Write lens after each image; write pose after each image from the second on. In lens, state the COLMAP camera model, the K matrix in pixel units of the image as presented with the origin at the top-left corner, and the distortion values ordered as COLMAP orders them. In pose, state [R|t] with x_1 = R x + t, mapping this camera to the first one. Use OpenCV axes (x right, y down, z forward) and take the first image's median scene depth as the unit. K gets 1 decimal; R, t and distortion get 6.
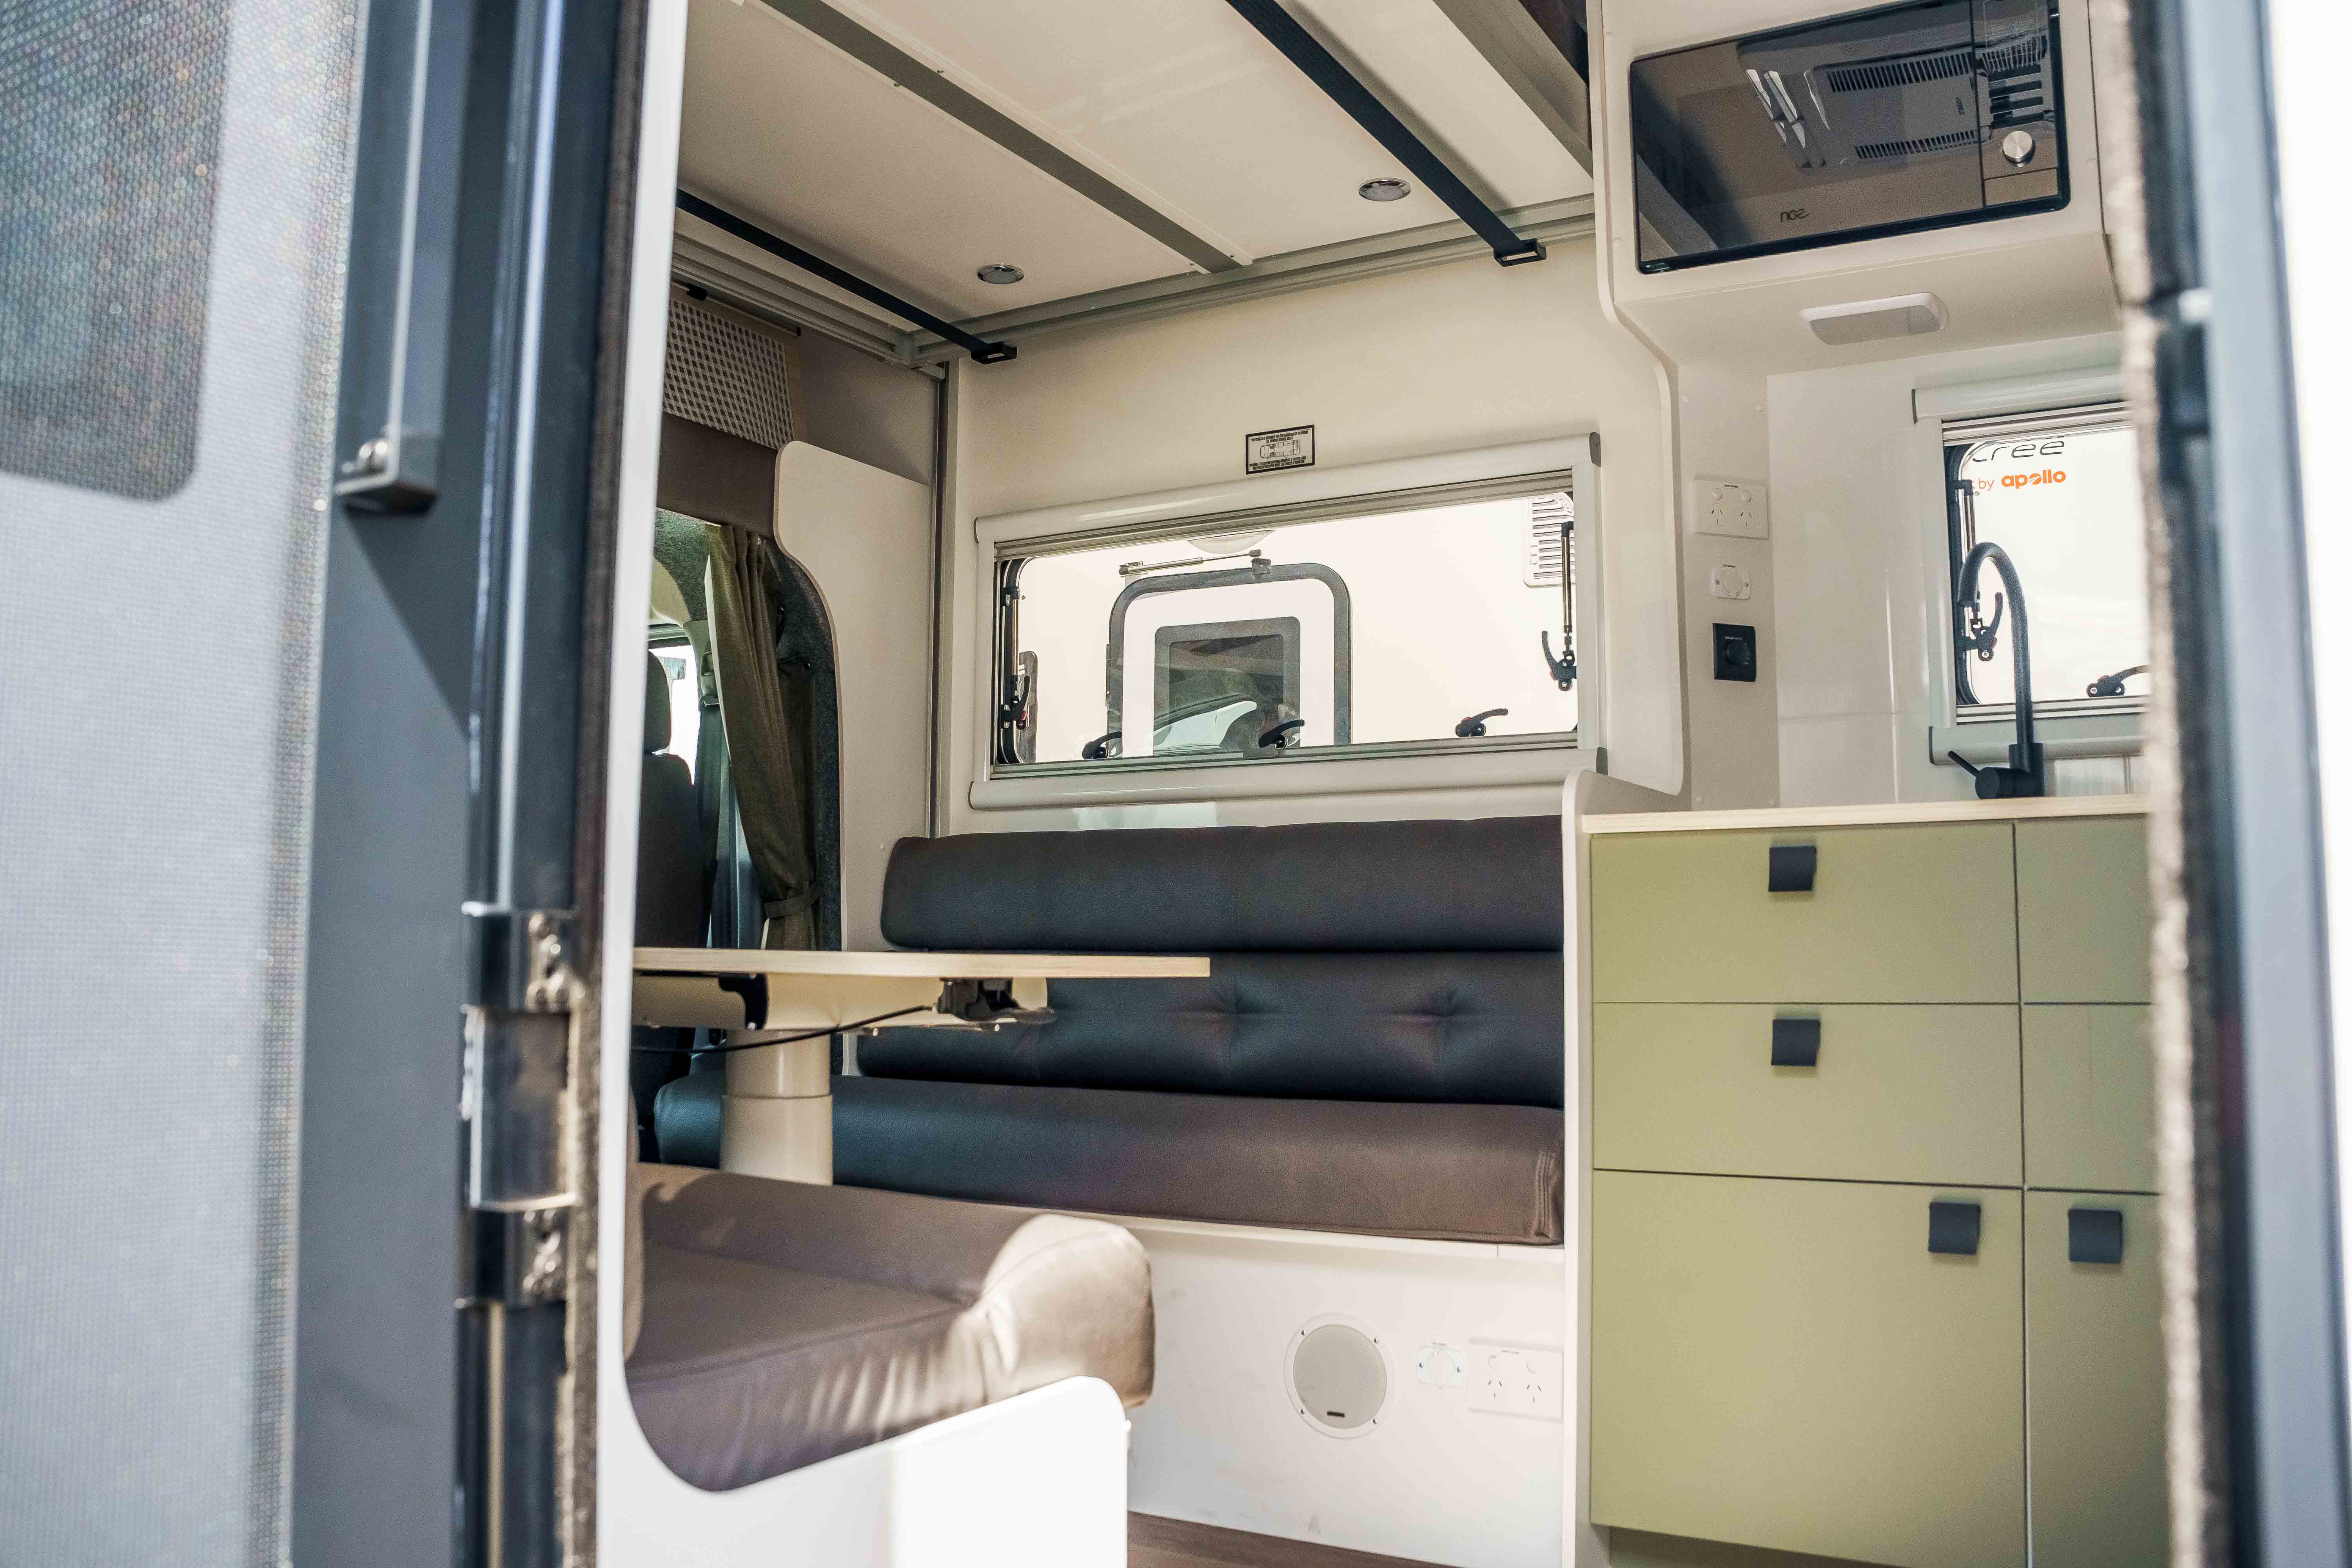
lens RADIAL K [[1892.1, 0, 1176.0], [0, 1892.1, 784.0], [0, 0, 1]] dist [-0.215826, 0.198680]
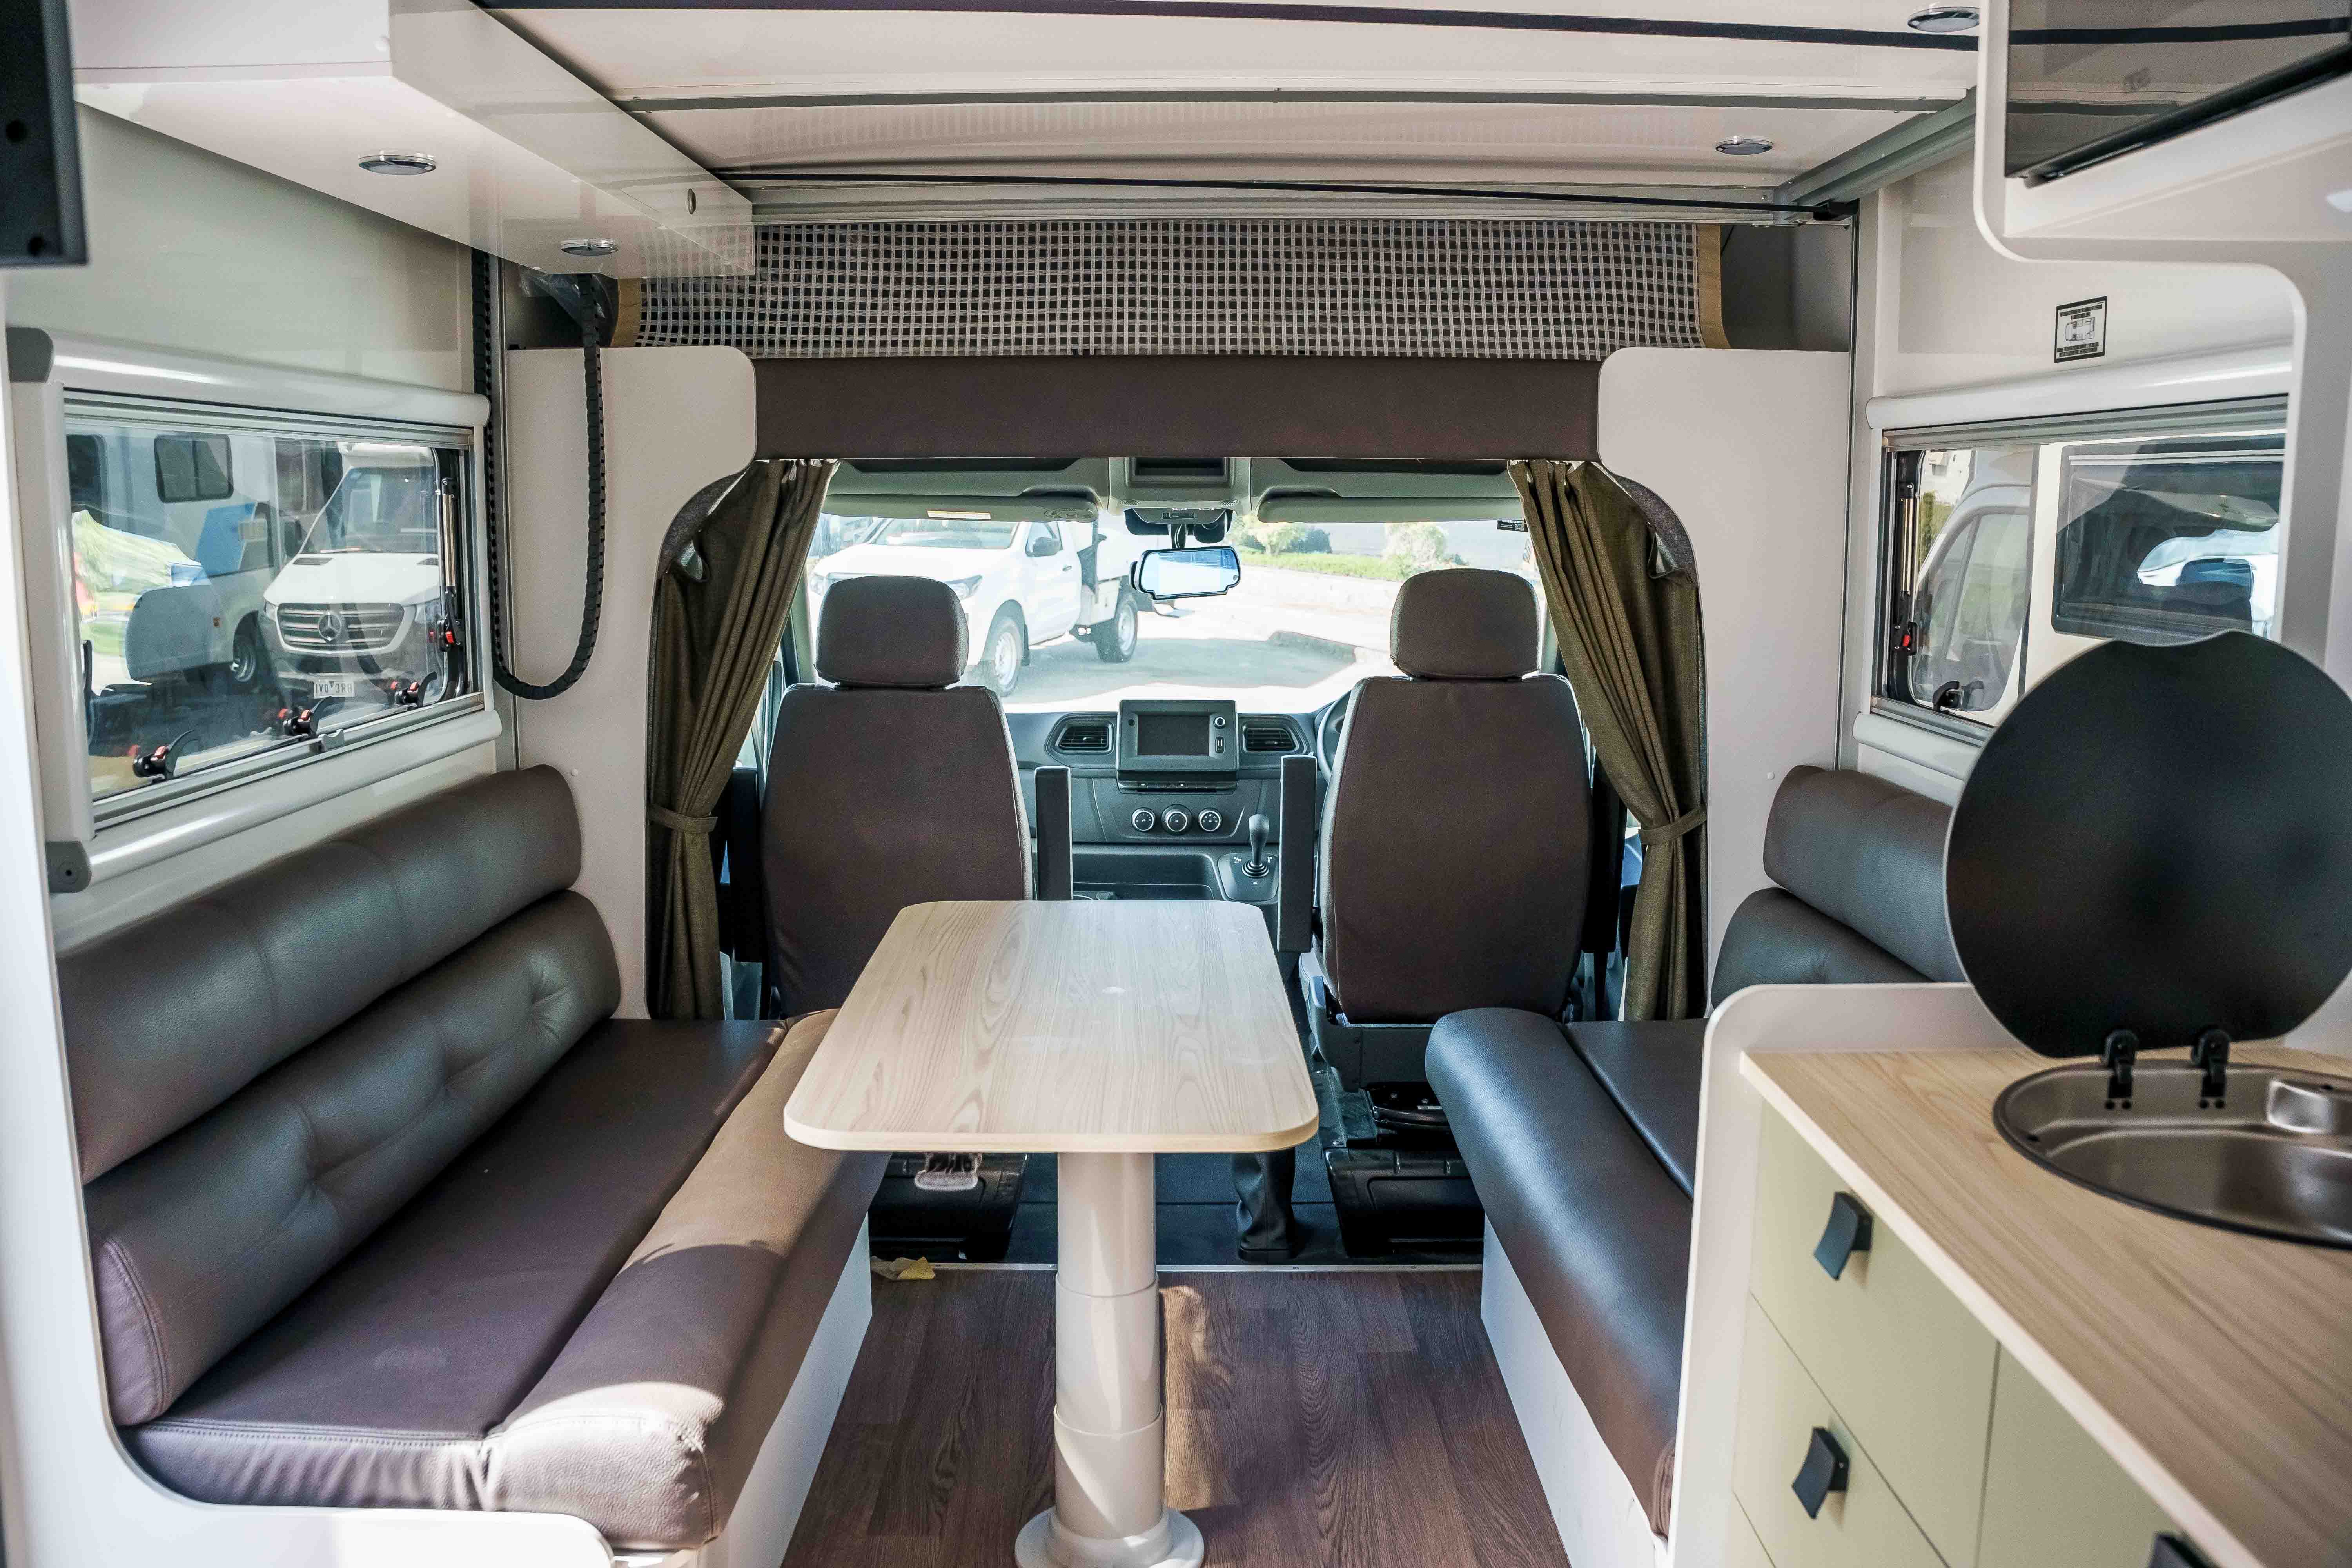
lens RADIAL K [[1892.1, 0, 1176.0], [0, 1892.1, 784.0], [0, 0, 1]] dist [-0.215826, 0.198680]
pose [[0.505763, 0.127560, -0.853189, 0.528144], [0.079442, 0.977918, 0.193301, -0.181658], [0.859007, -0.165544, 0.484461, 0.365148]]
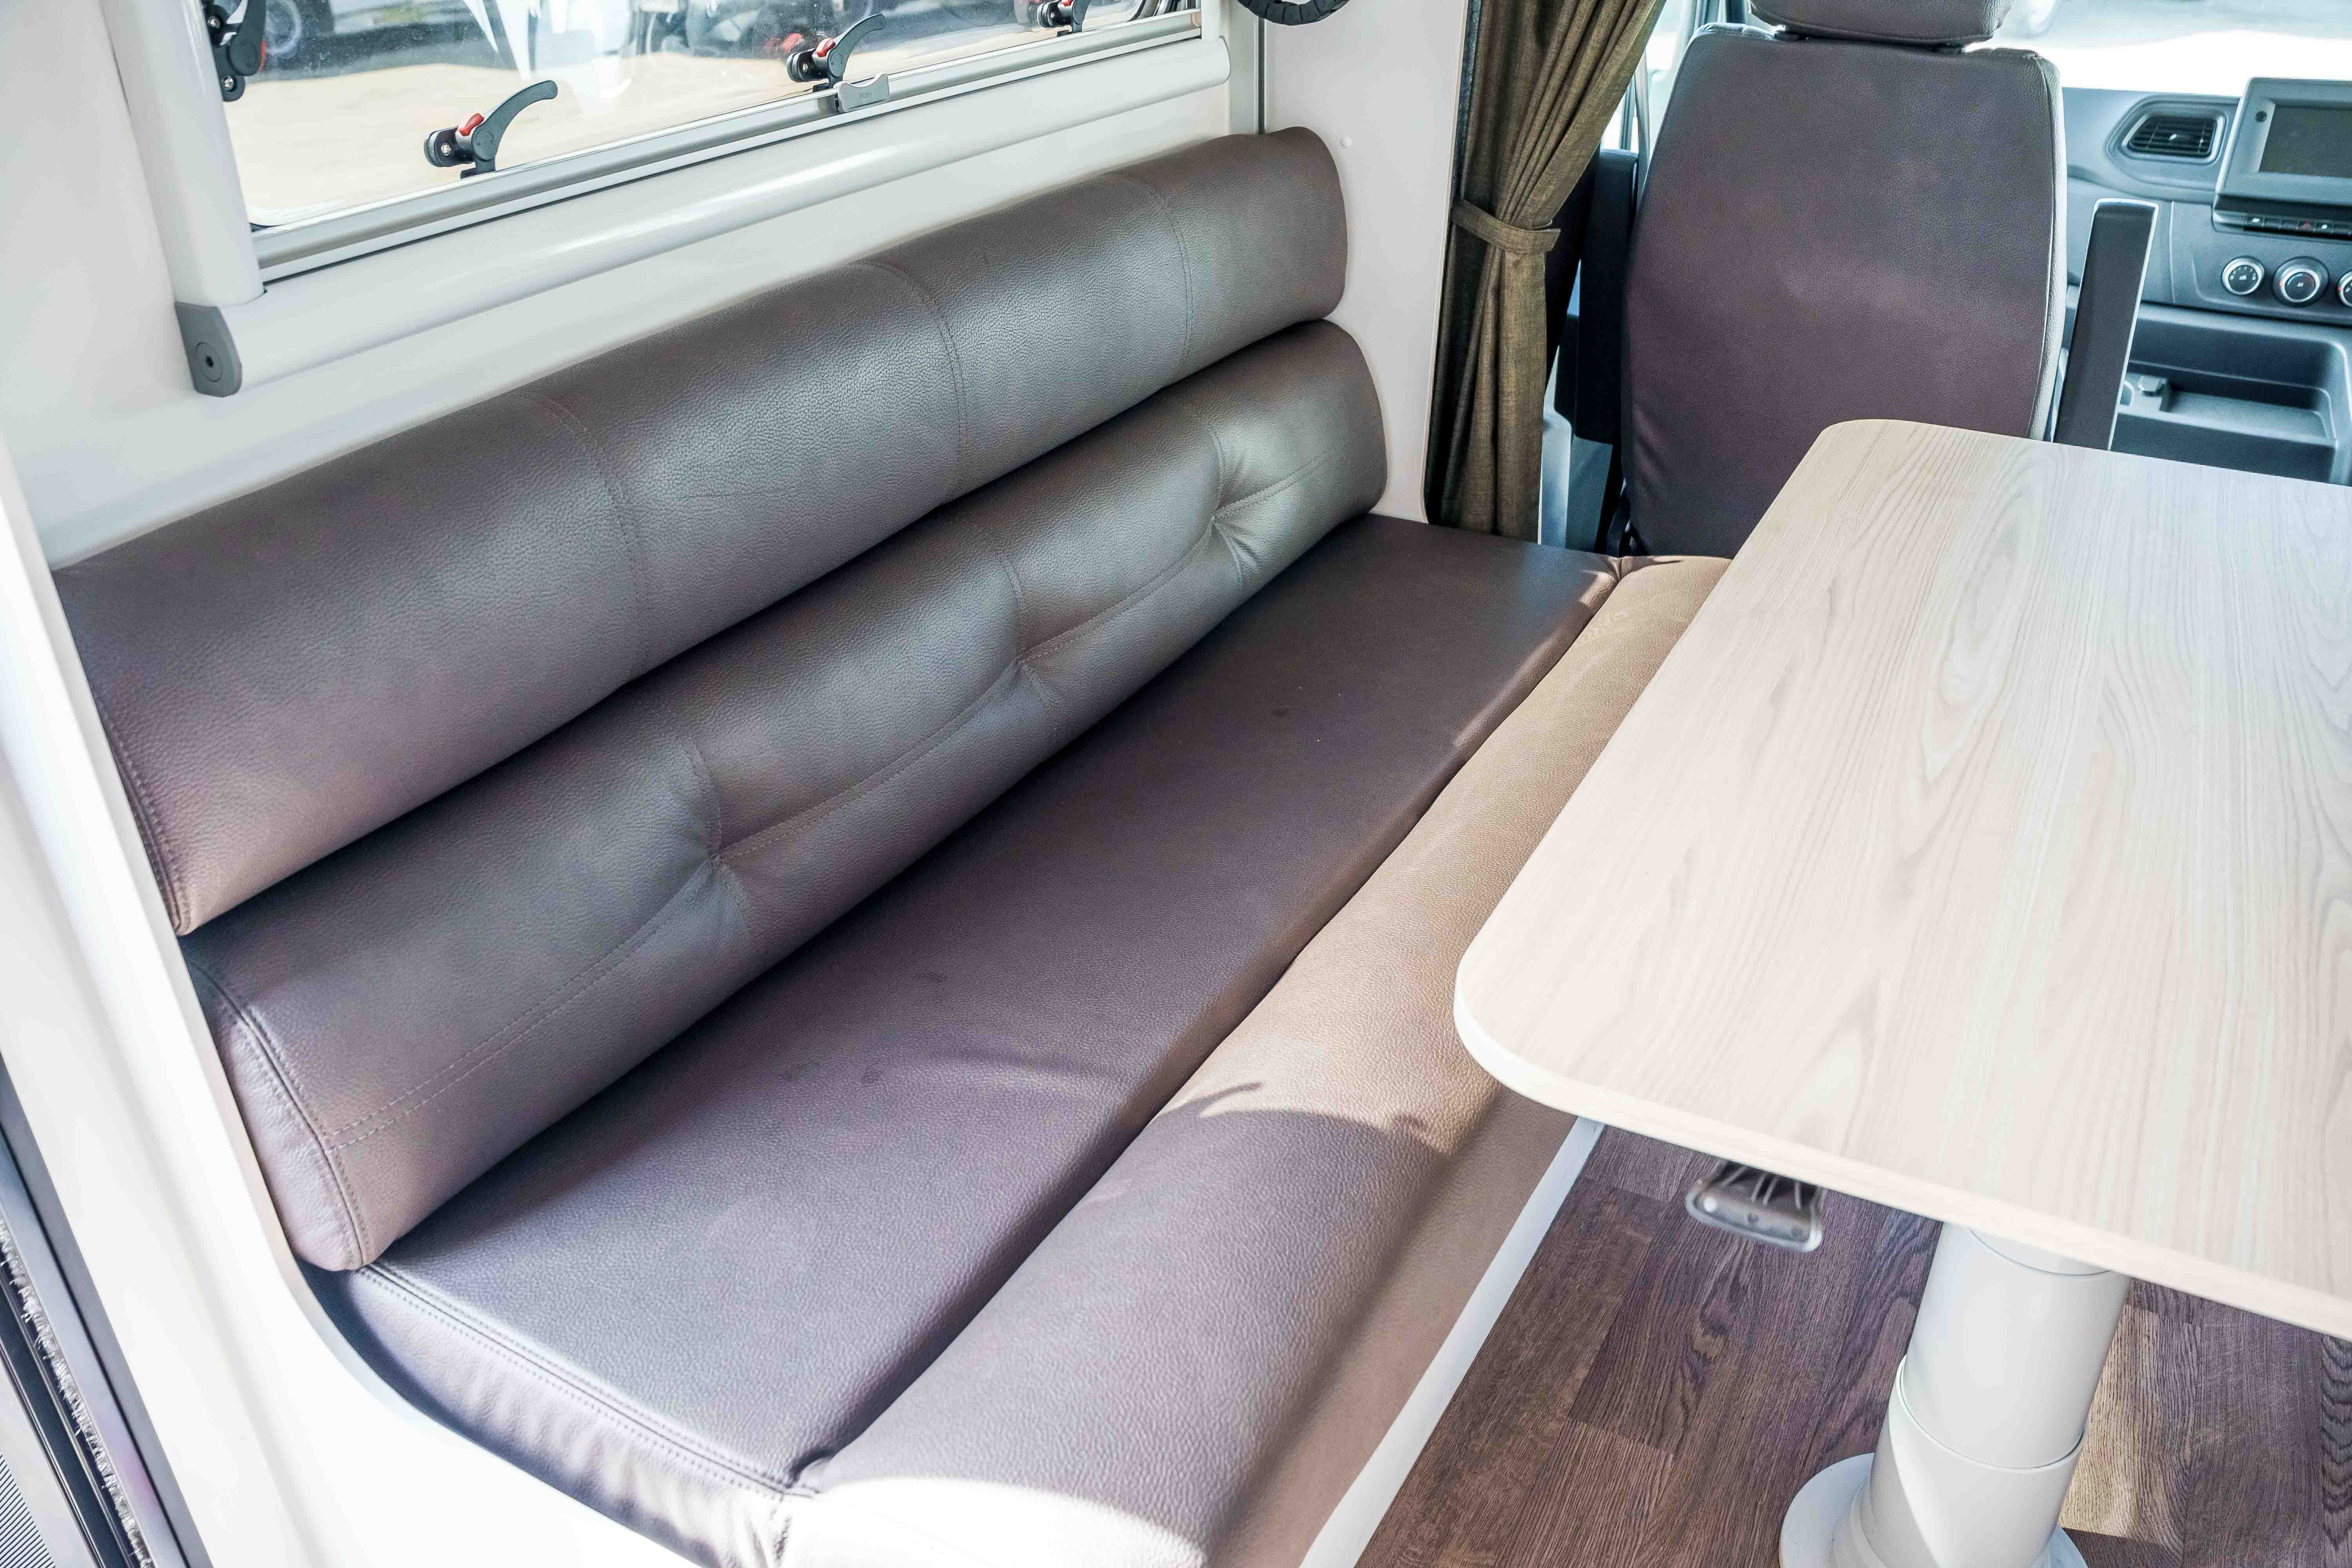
lens RADIAL K [[1892.1, 0, 1176.0], [0, 1892.1, 784.0], [0, 0, 1]] dist [-0.215826, 0.198680]
pose [[0.023688, 0.480665, -0.876584, 0.181437], [0.106321, 0.870646, 0.480282, -0.140942], [0.994050, -0.104576, -0.030481, 0.509711]]
